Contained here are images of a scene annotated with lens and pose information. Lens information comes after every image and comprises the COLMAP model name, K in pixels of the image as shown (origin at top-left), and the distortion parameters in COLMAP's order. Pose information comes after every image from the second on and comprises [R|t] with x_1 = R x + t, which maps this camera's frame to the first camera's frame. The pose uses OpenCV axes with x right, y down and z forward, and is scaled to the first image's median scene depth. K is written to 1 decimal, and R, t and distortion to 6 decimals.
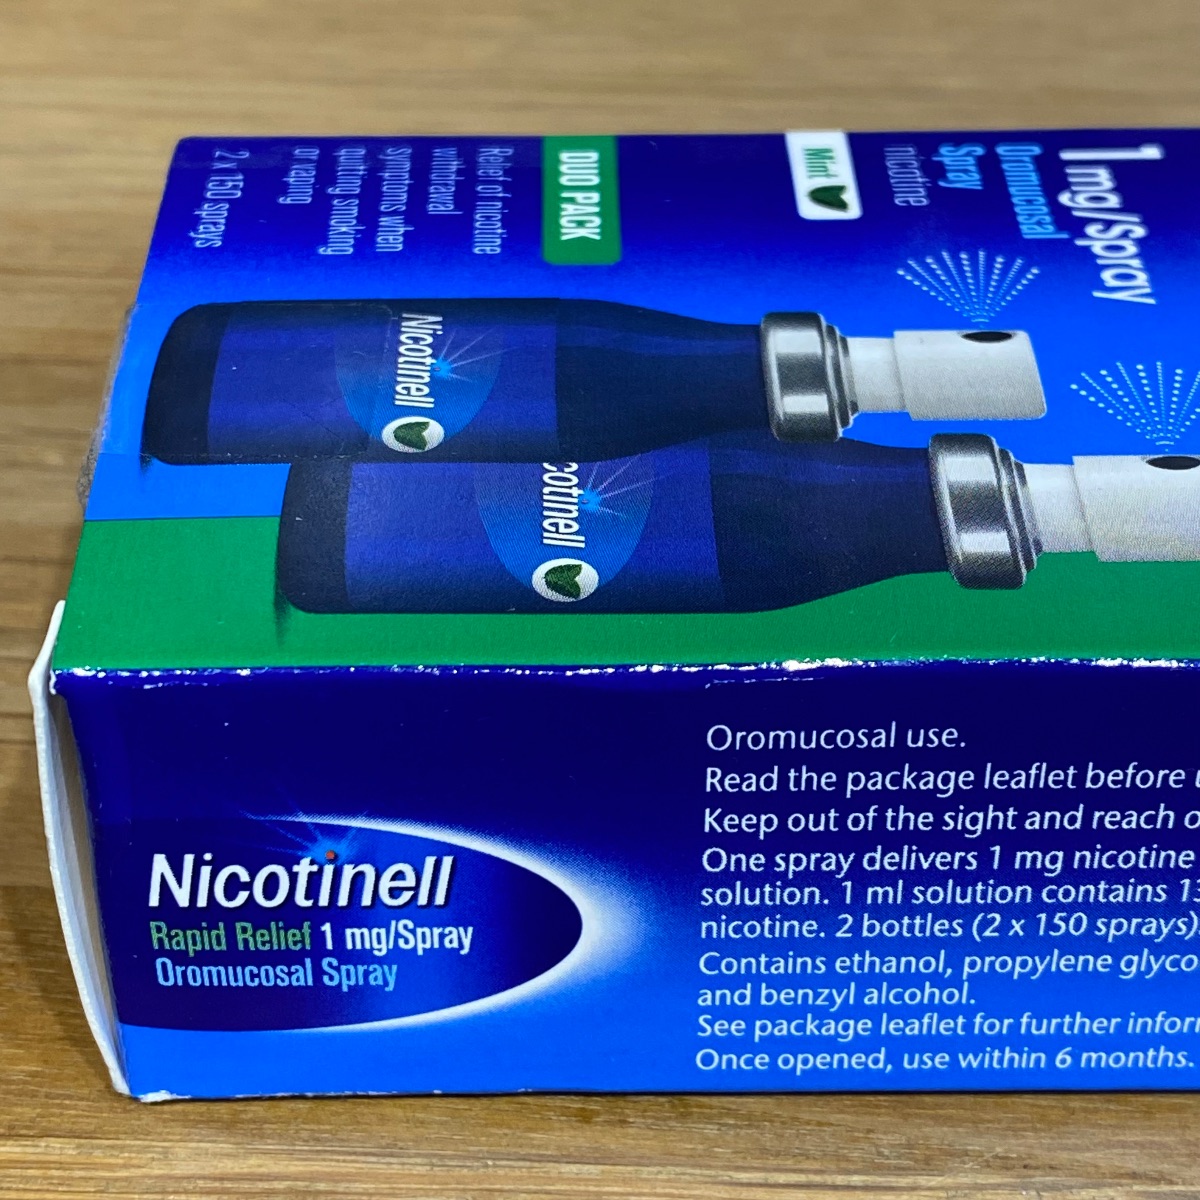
lens RADIAL K [[2470.1, 0, 582.1], [0, 2470.1, 585.7], [0, 0, 1]] dist [0.151355, 0.000000]
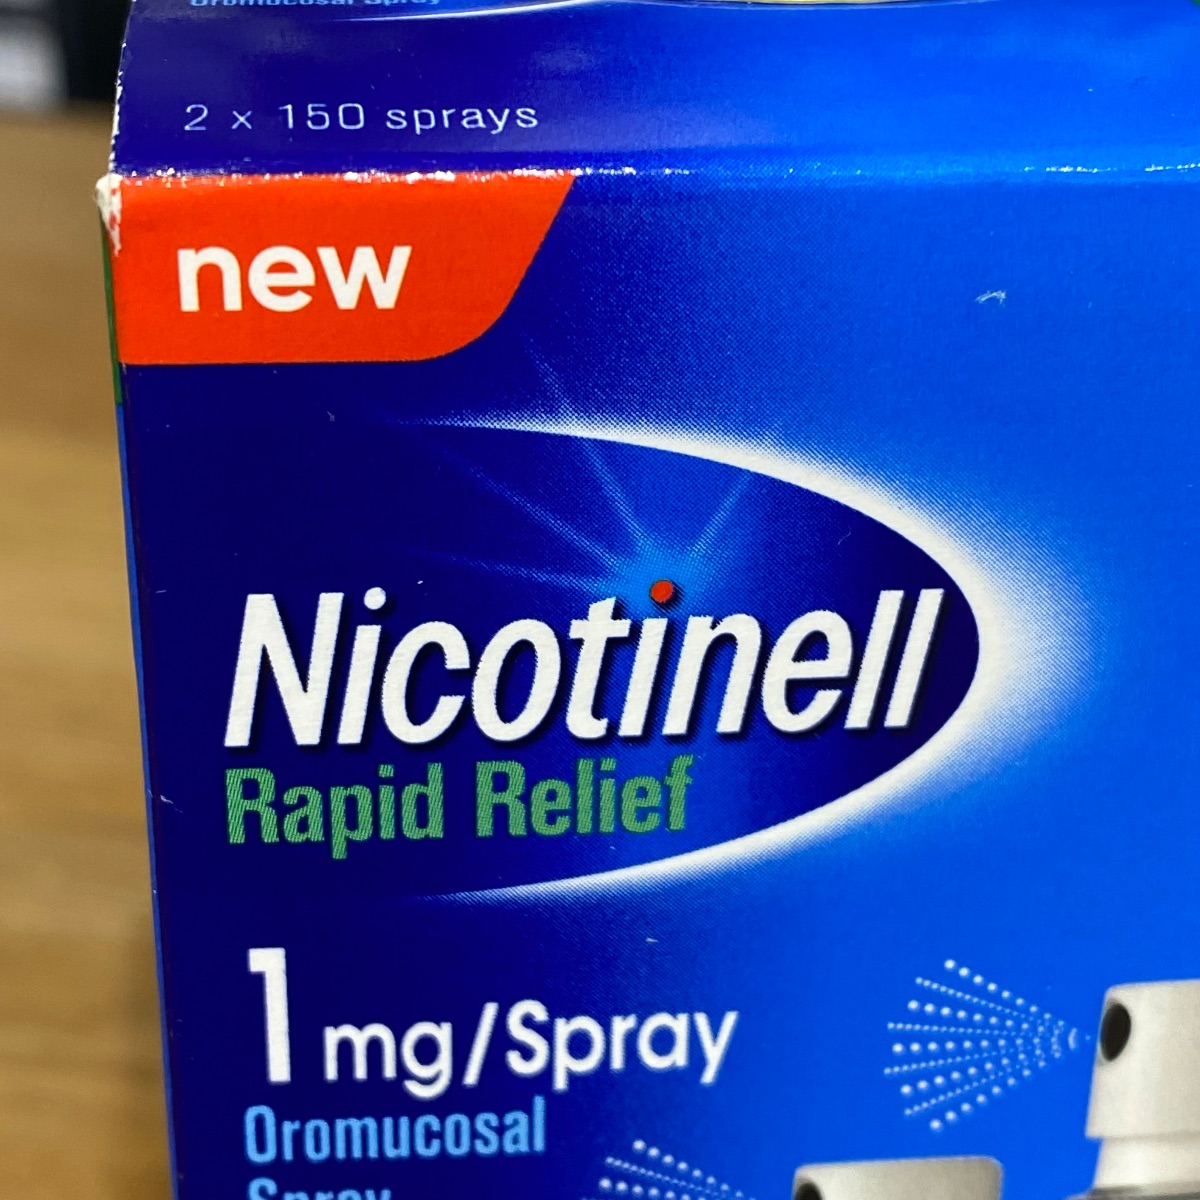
lens RADIAL K [[2470.1, 0, 573.7], [0, 2470.1, 560.9], [0, 0, 1]] dist [0.151355, 0.000000]
pose [[0.022430, -0.899866, -0.435589, 0.669198], [0.546006, -0.353955, 0.759337, -0.642649], [-0.837481, -0.254866, 0.483393, 0.773527]]
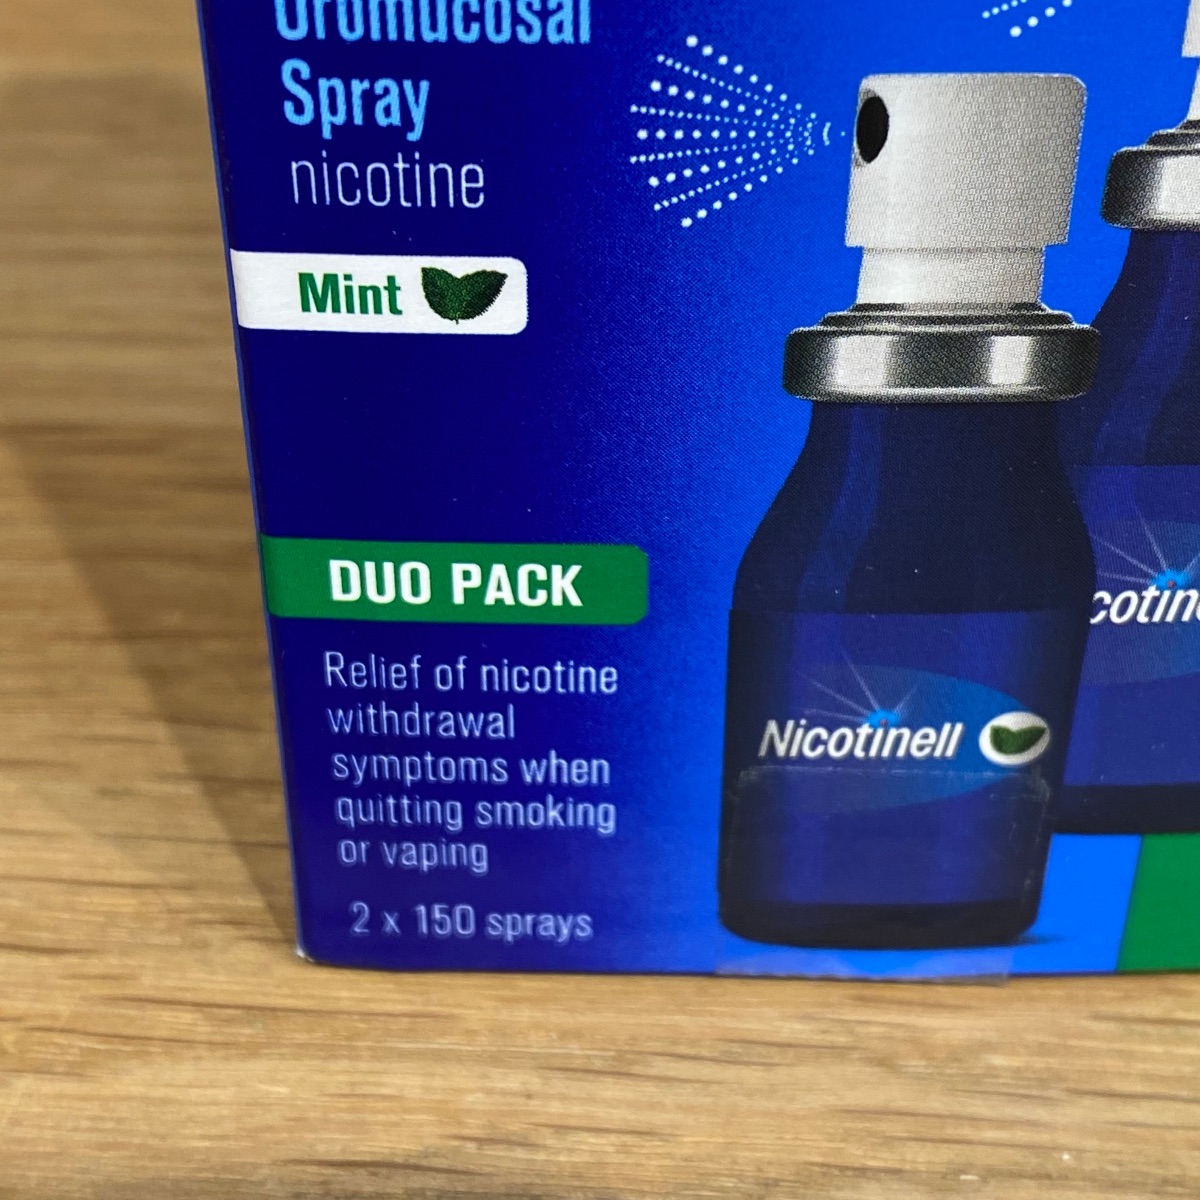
lens RADIAL K [[2470.1, 0, 566.1], [0, 2470.1, 581.9], [0, 0, 1]] dist [0.151355, 0.000000]
pose [[0.004457, -0.775700, -0.631086, 0.512212], [0.629711, -0.488071, 0.604360, -0.645473], [-0.776816, -0.400096, 0.486292, 0.701612]]
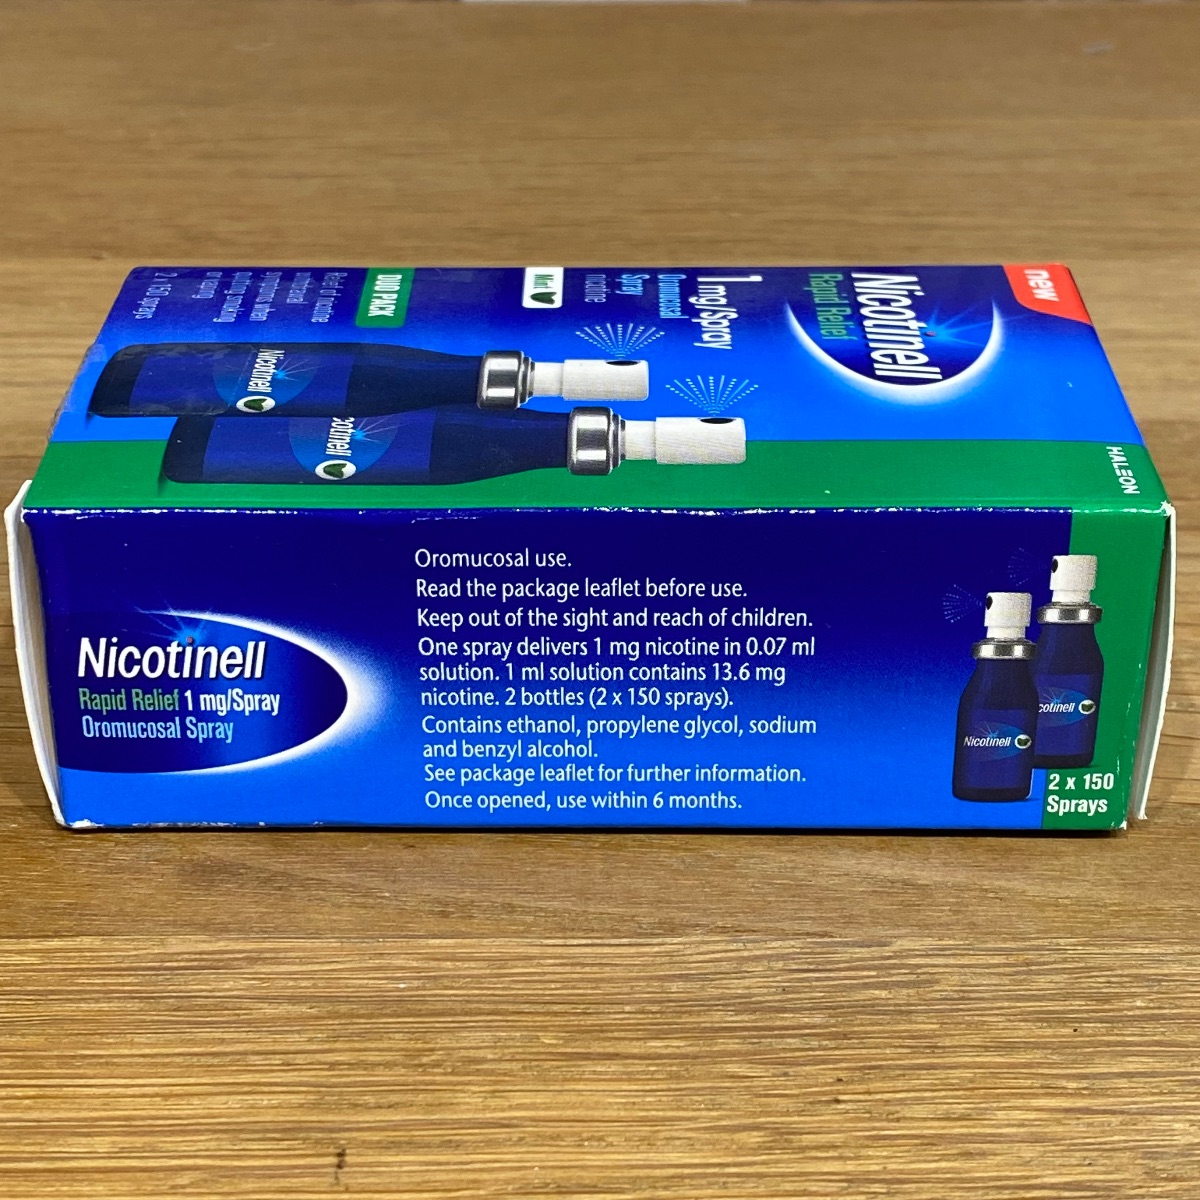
lens RADIAL K [[2470.1, 0, 580.2], [0, 2470.1, 568.6], [0, 0, 1]] dist [0.151355, 0.000000]
pose [[0.999768, 0.008169, -0.019931, 0.173678], [-0.011593, 0.983914, -0.178269, 0.324609], [0.018154, 0.178458, 0.983780, -0.564910]]
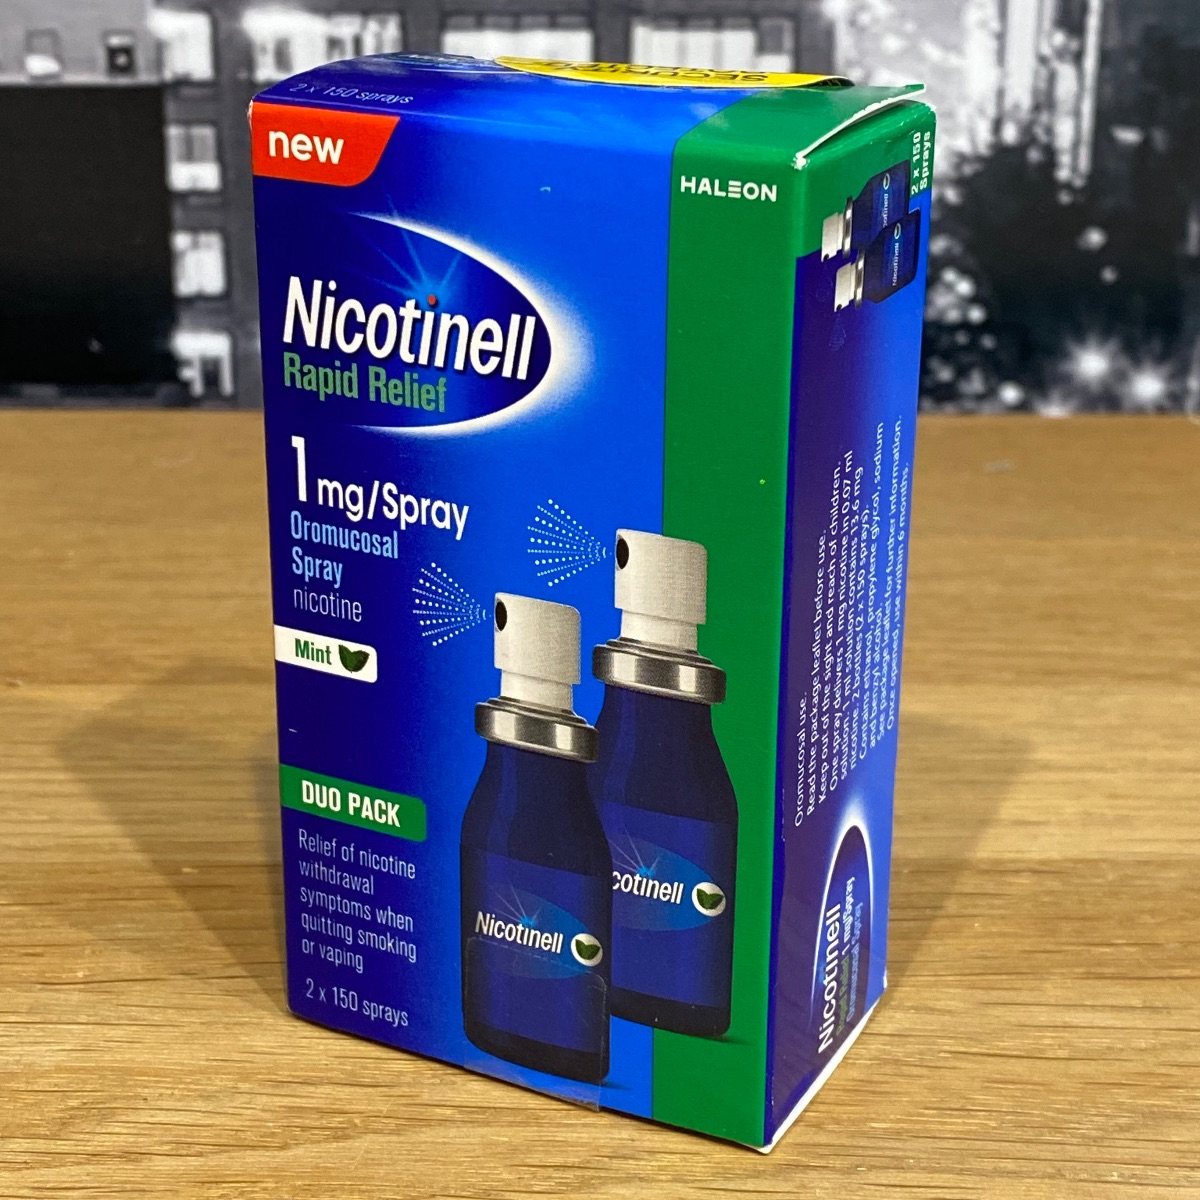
lens RADIAL K [[2470.1, 0, 569.6], [0, 2470.1, 581.9], [0, 0, 1]] dist [0.151355, 0.000000]
pose [[0.015307, -0.932339, -0.361260, 0.785612], [0.911298, -0.135672, 0.388753, -0.699447], [-0.411462, -0.335167, 0.847562, -0.381477]]
